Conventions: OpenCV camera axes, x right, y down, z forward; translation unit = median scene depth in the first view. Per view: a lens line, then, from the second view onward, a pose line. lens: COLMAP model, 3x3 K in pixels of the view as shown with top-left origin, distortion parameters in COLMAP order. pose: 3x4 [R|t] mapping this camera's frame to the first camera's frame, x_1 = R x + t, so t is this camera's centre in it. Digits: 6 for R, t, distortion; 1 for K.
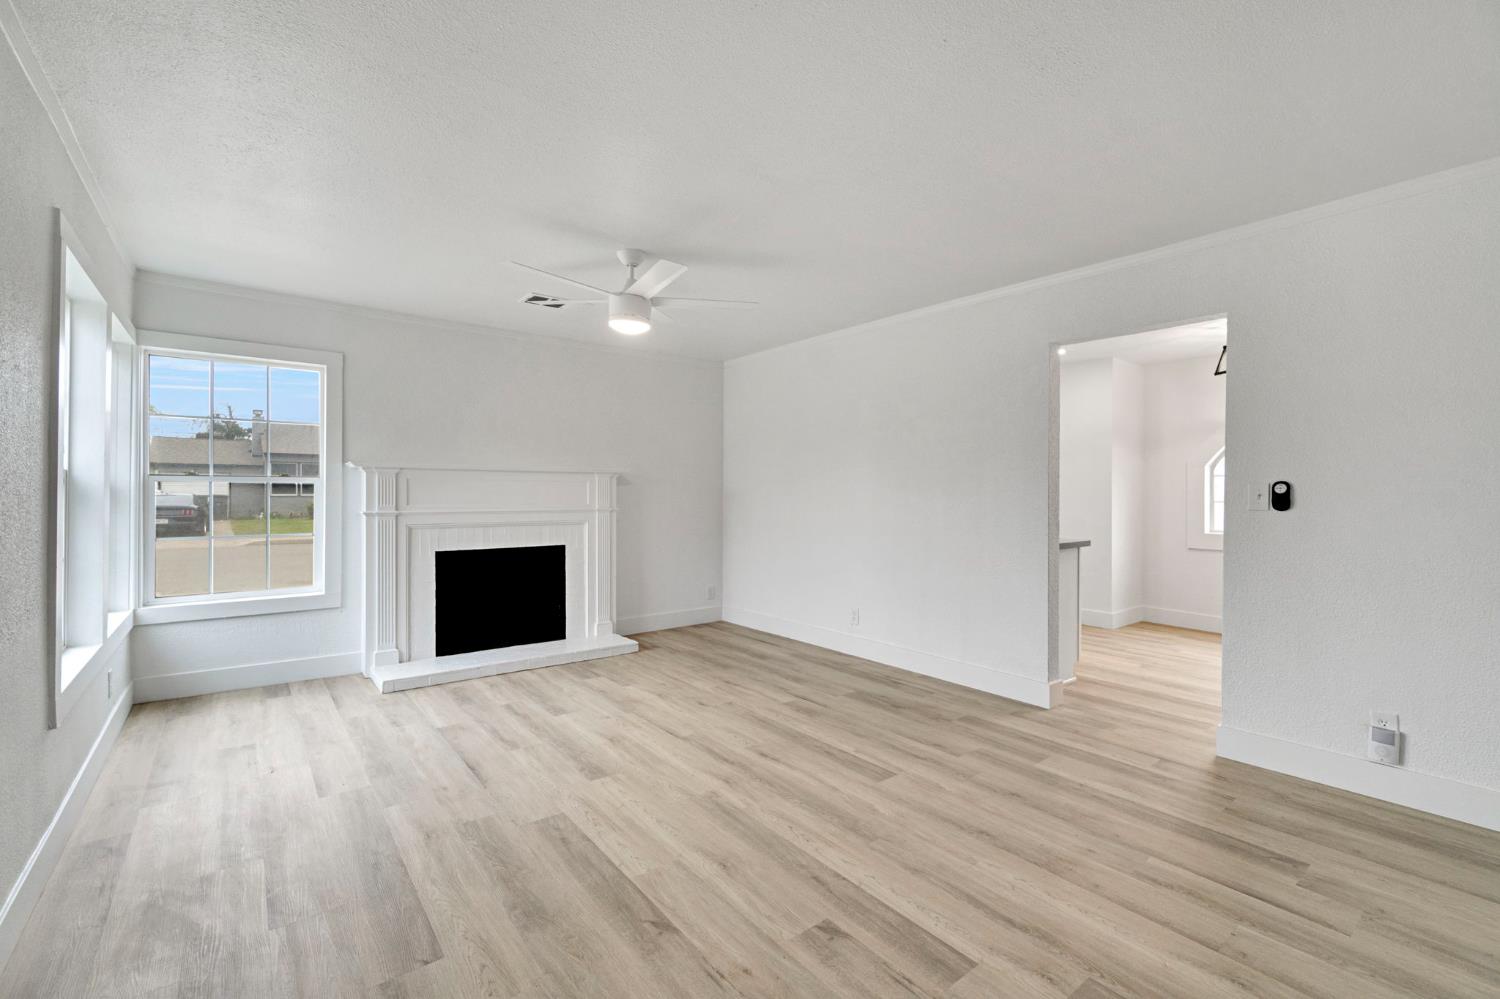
lens RADIAL K [[657.5, 0, 750.0], [0, 657.5, 499.5], [0, 0, 1]] dist [-0.005793, 0.000226]
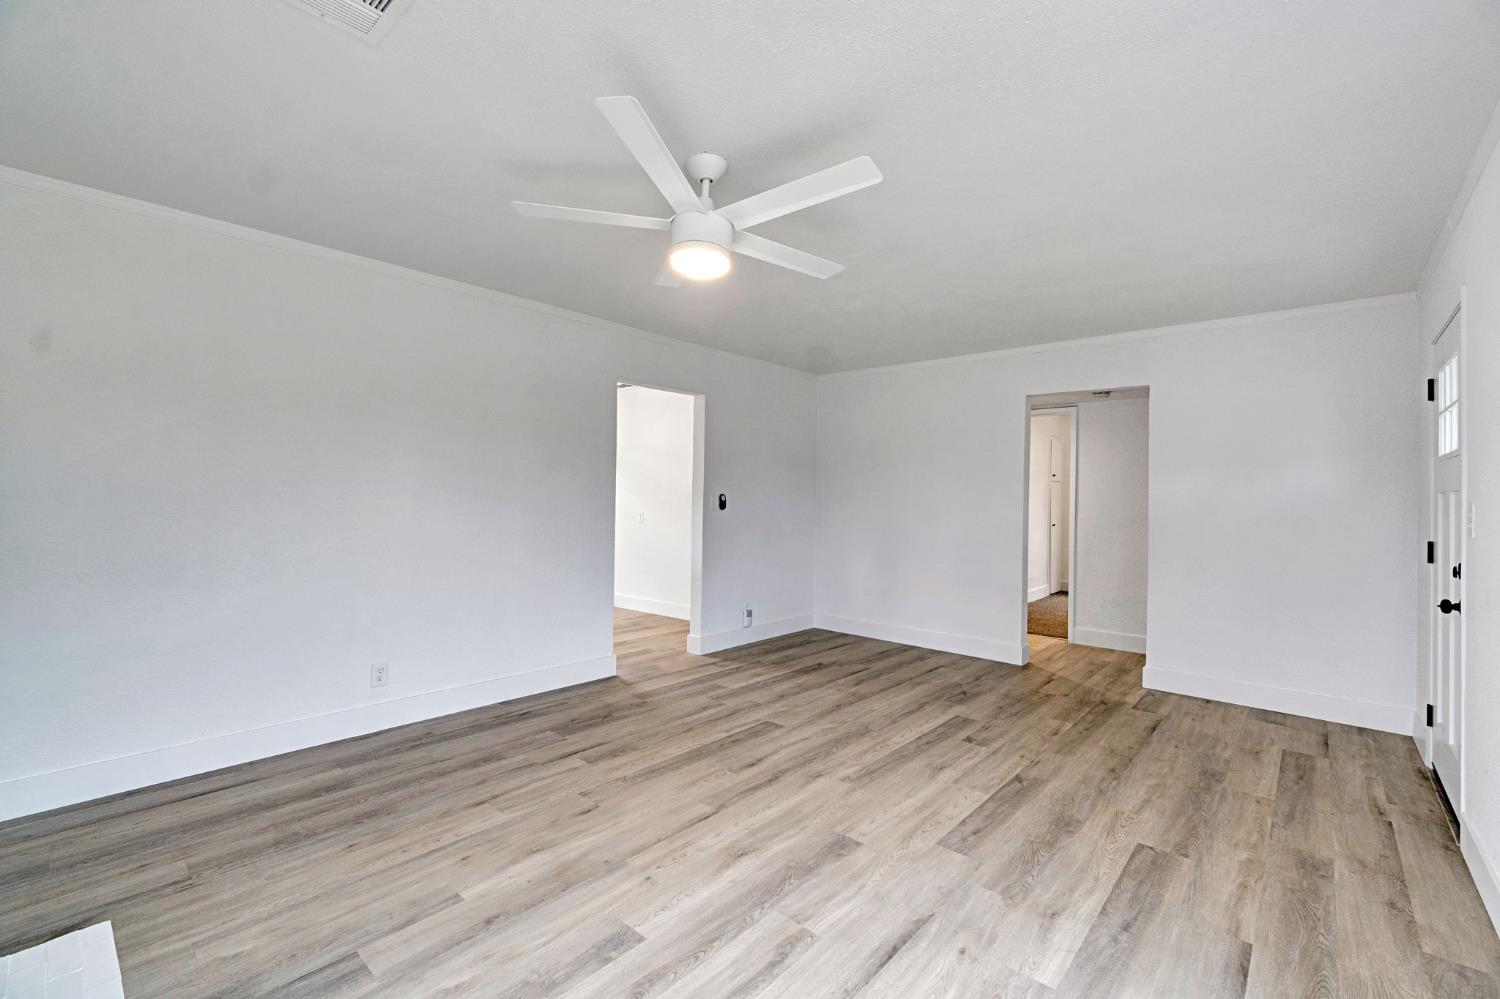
lens RADIAL K [[657.5, 0, 750.0], [0, 657.5, 499.5], [0, 0, 1]] dist [-0.005793, 0.000226]
pose [[-0.193628, -0.010211, 0.981022, -0.928984], [-0.003255, 0.999947, 0.009765, -0.025599], [-0.981070, -0.001302, -0.193651, 1.158824]]
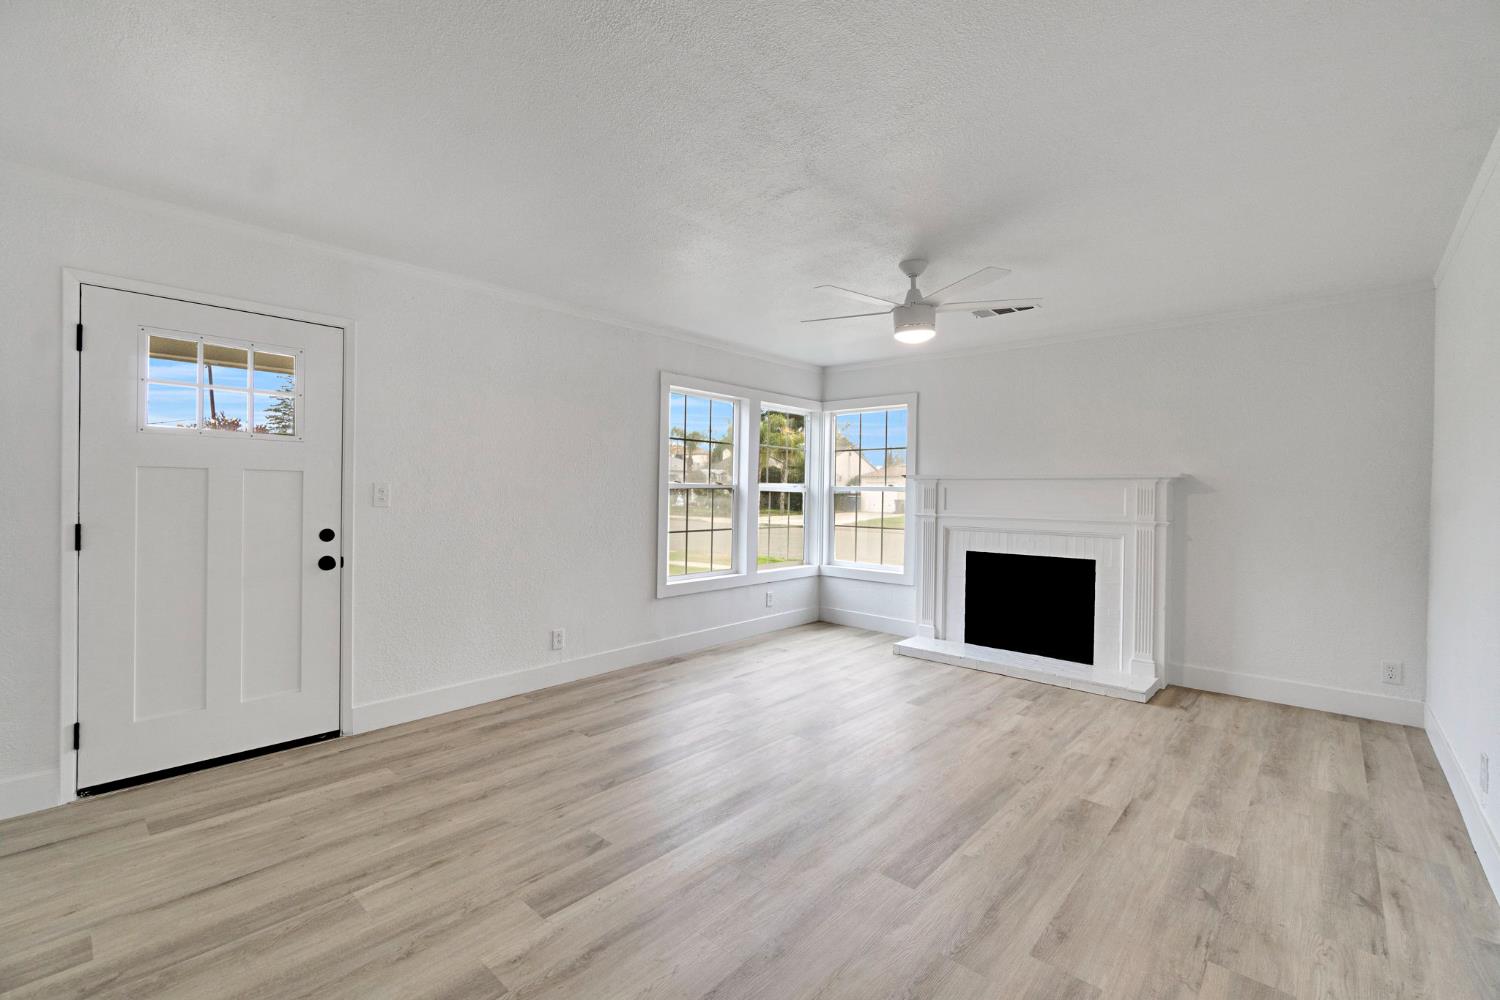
lens RADIAL K [[633.7, 0, 740.5], [0, 633.7, 496.7], [0, 0, 1]] dist [-0.000508, 0.000301]
pose [[0.165732, 0.003964, -0.986163, 0.797069], [-0.023566, 0.999722, 0.000058, -0.009017], [0.985889, 0.023230, 0.165779, 0.617638]]
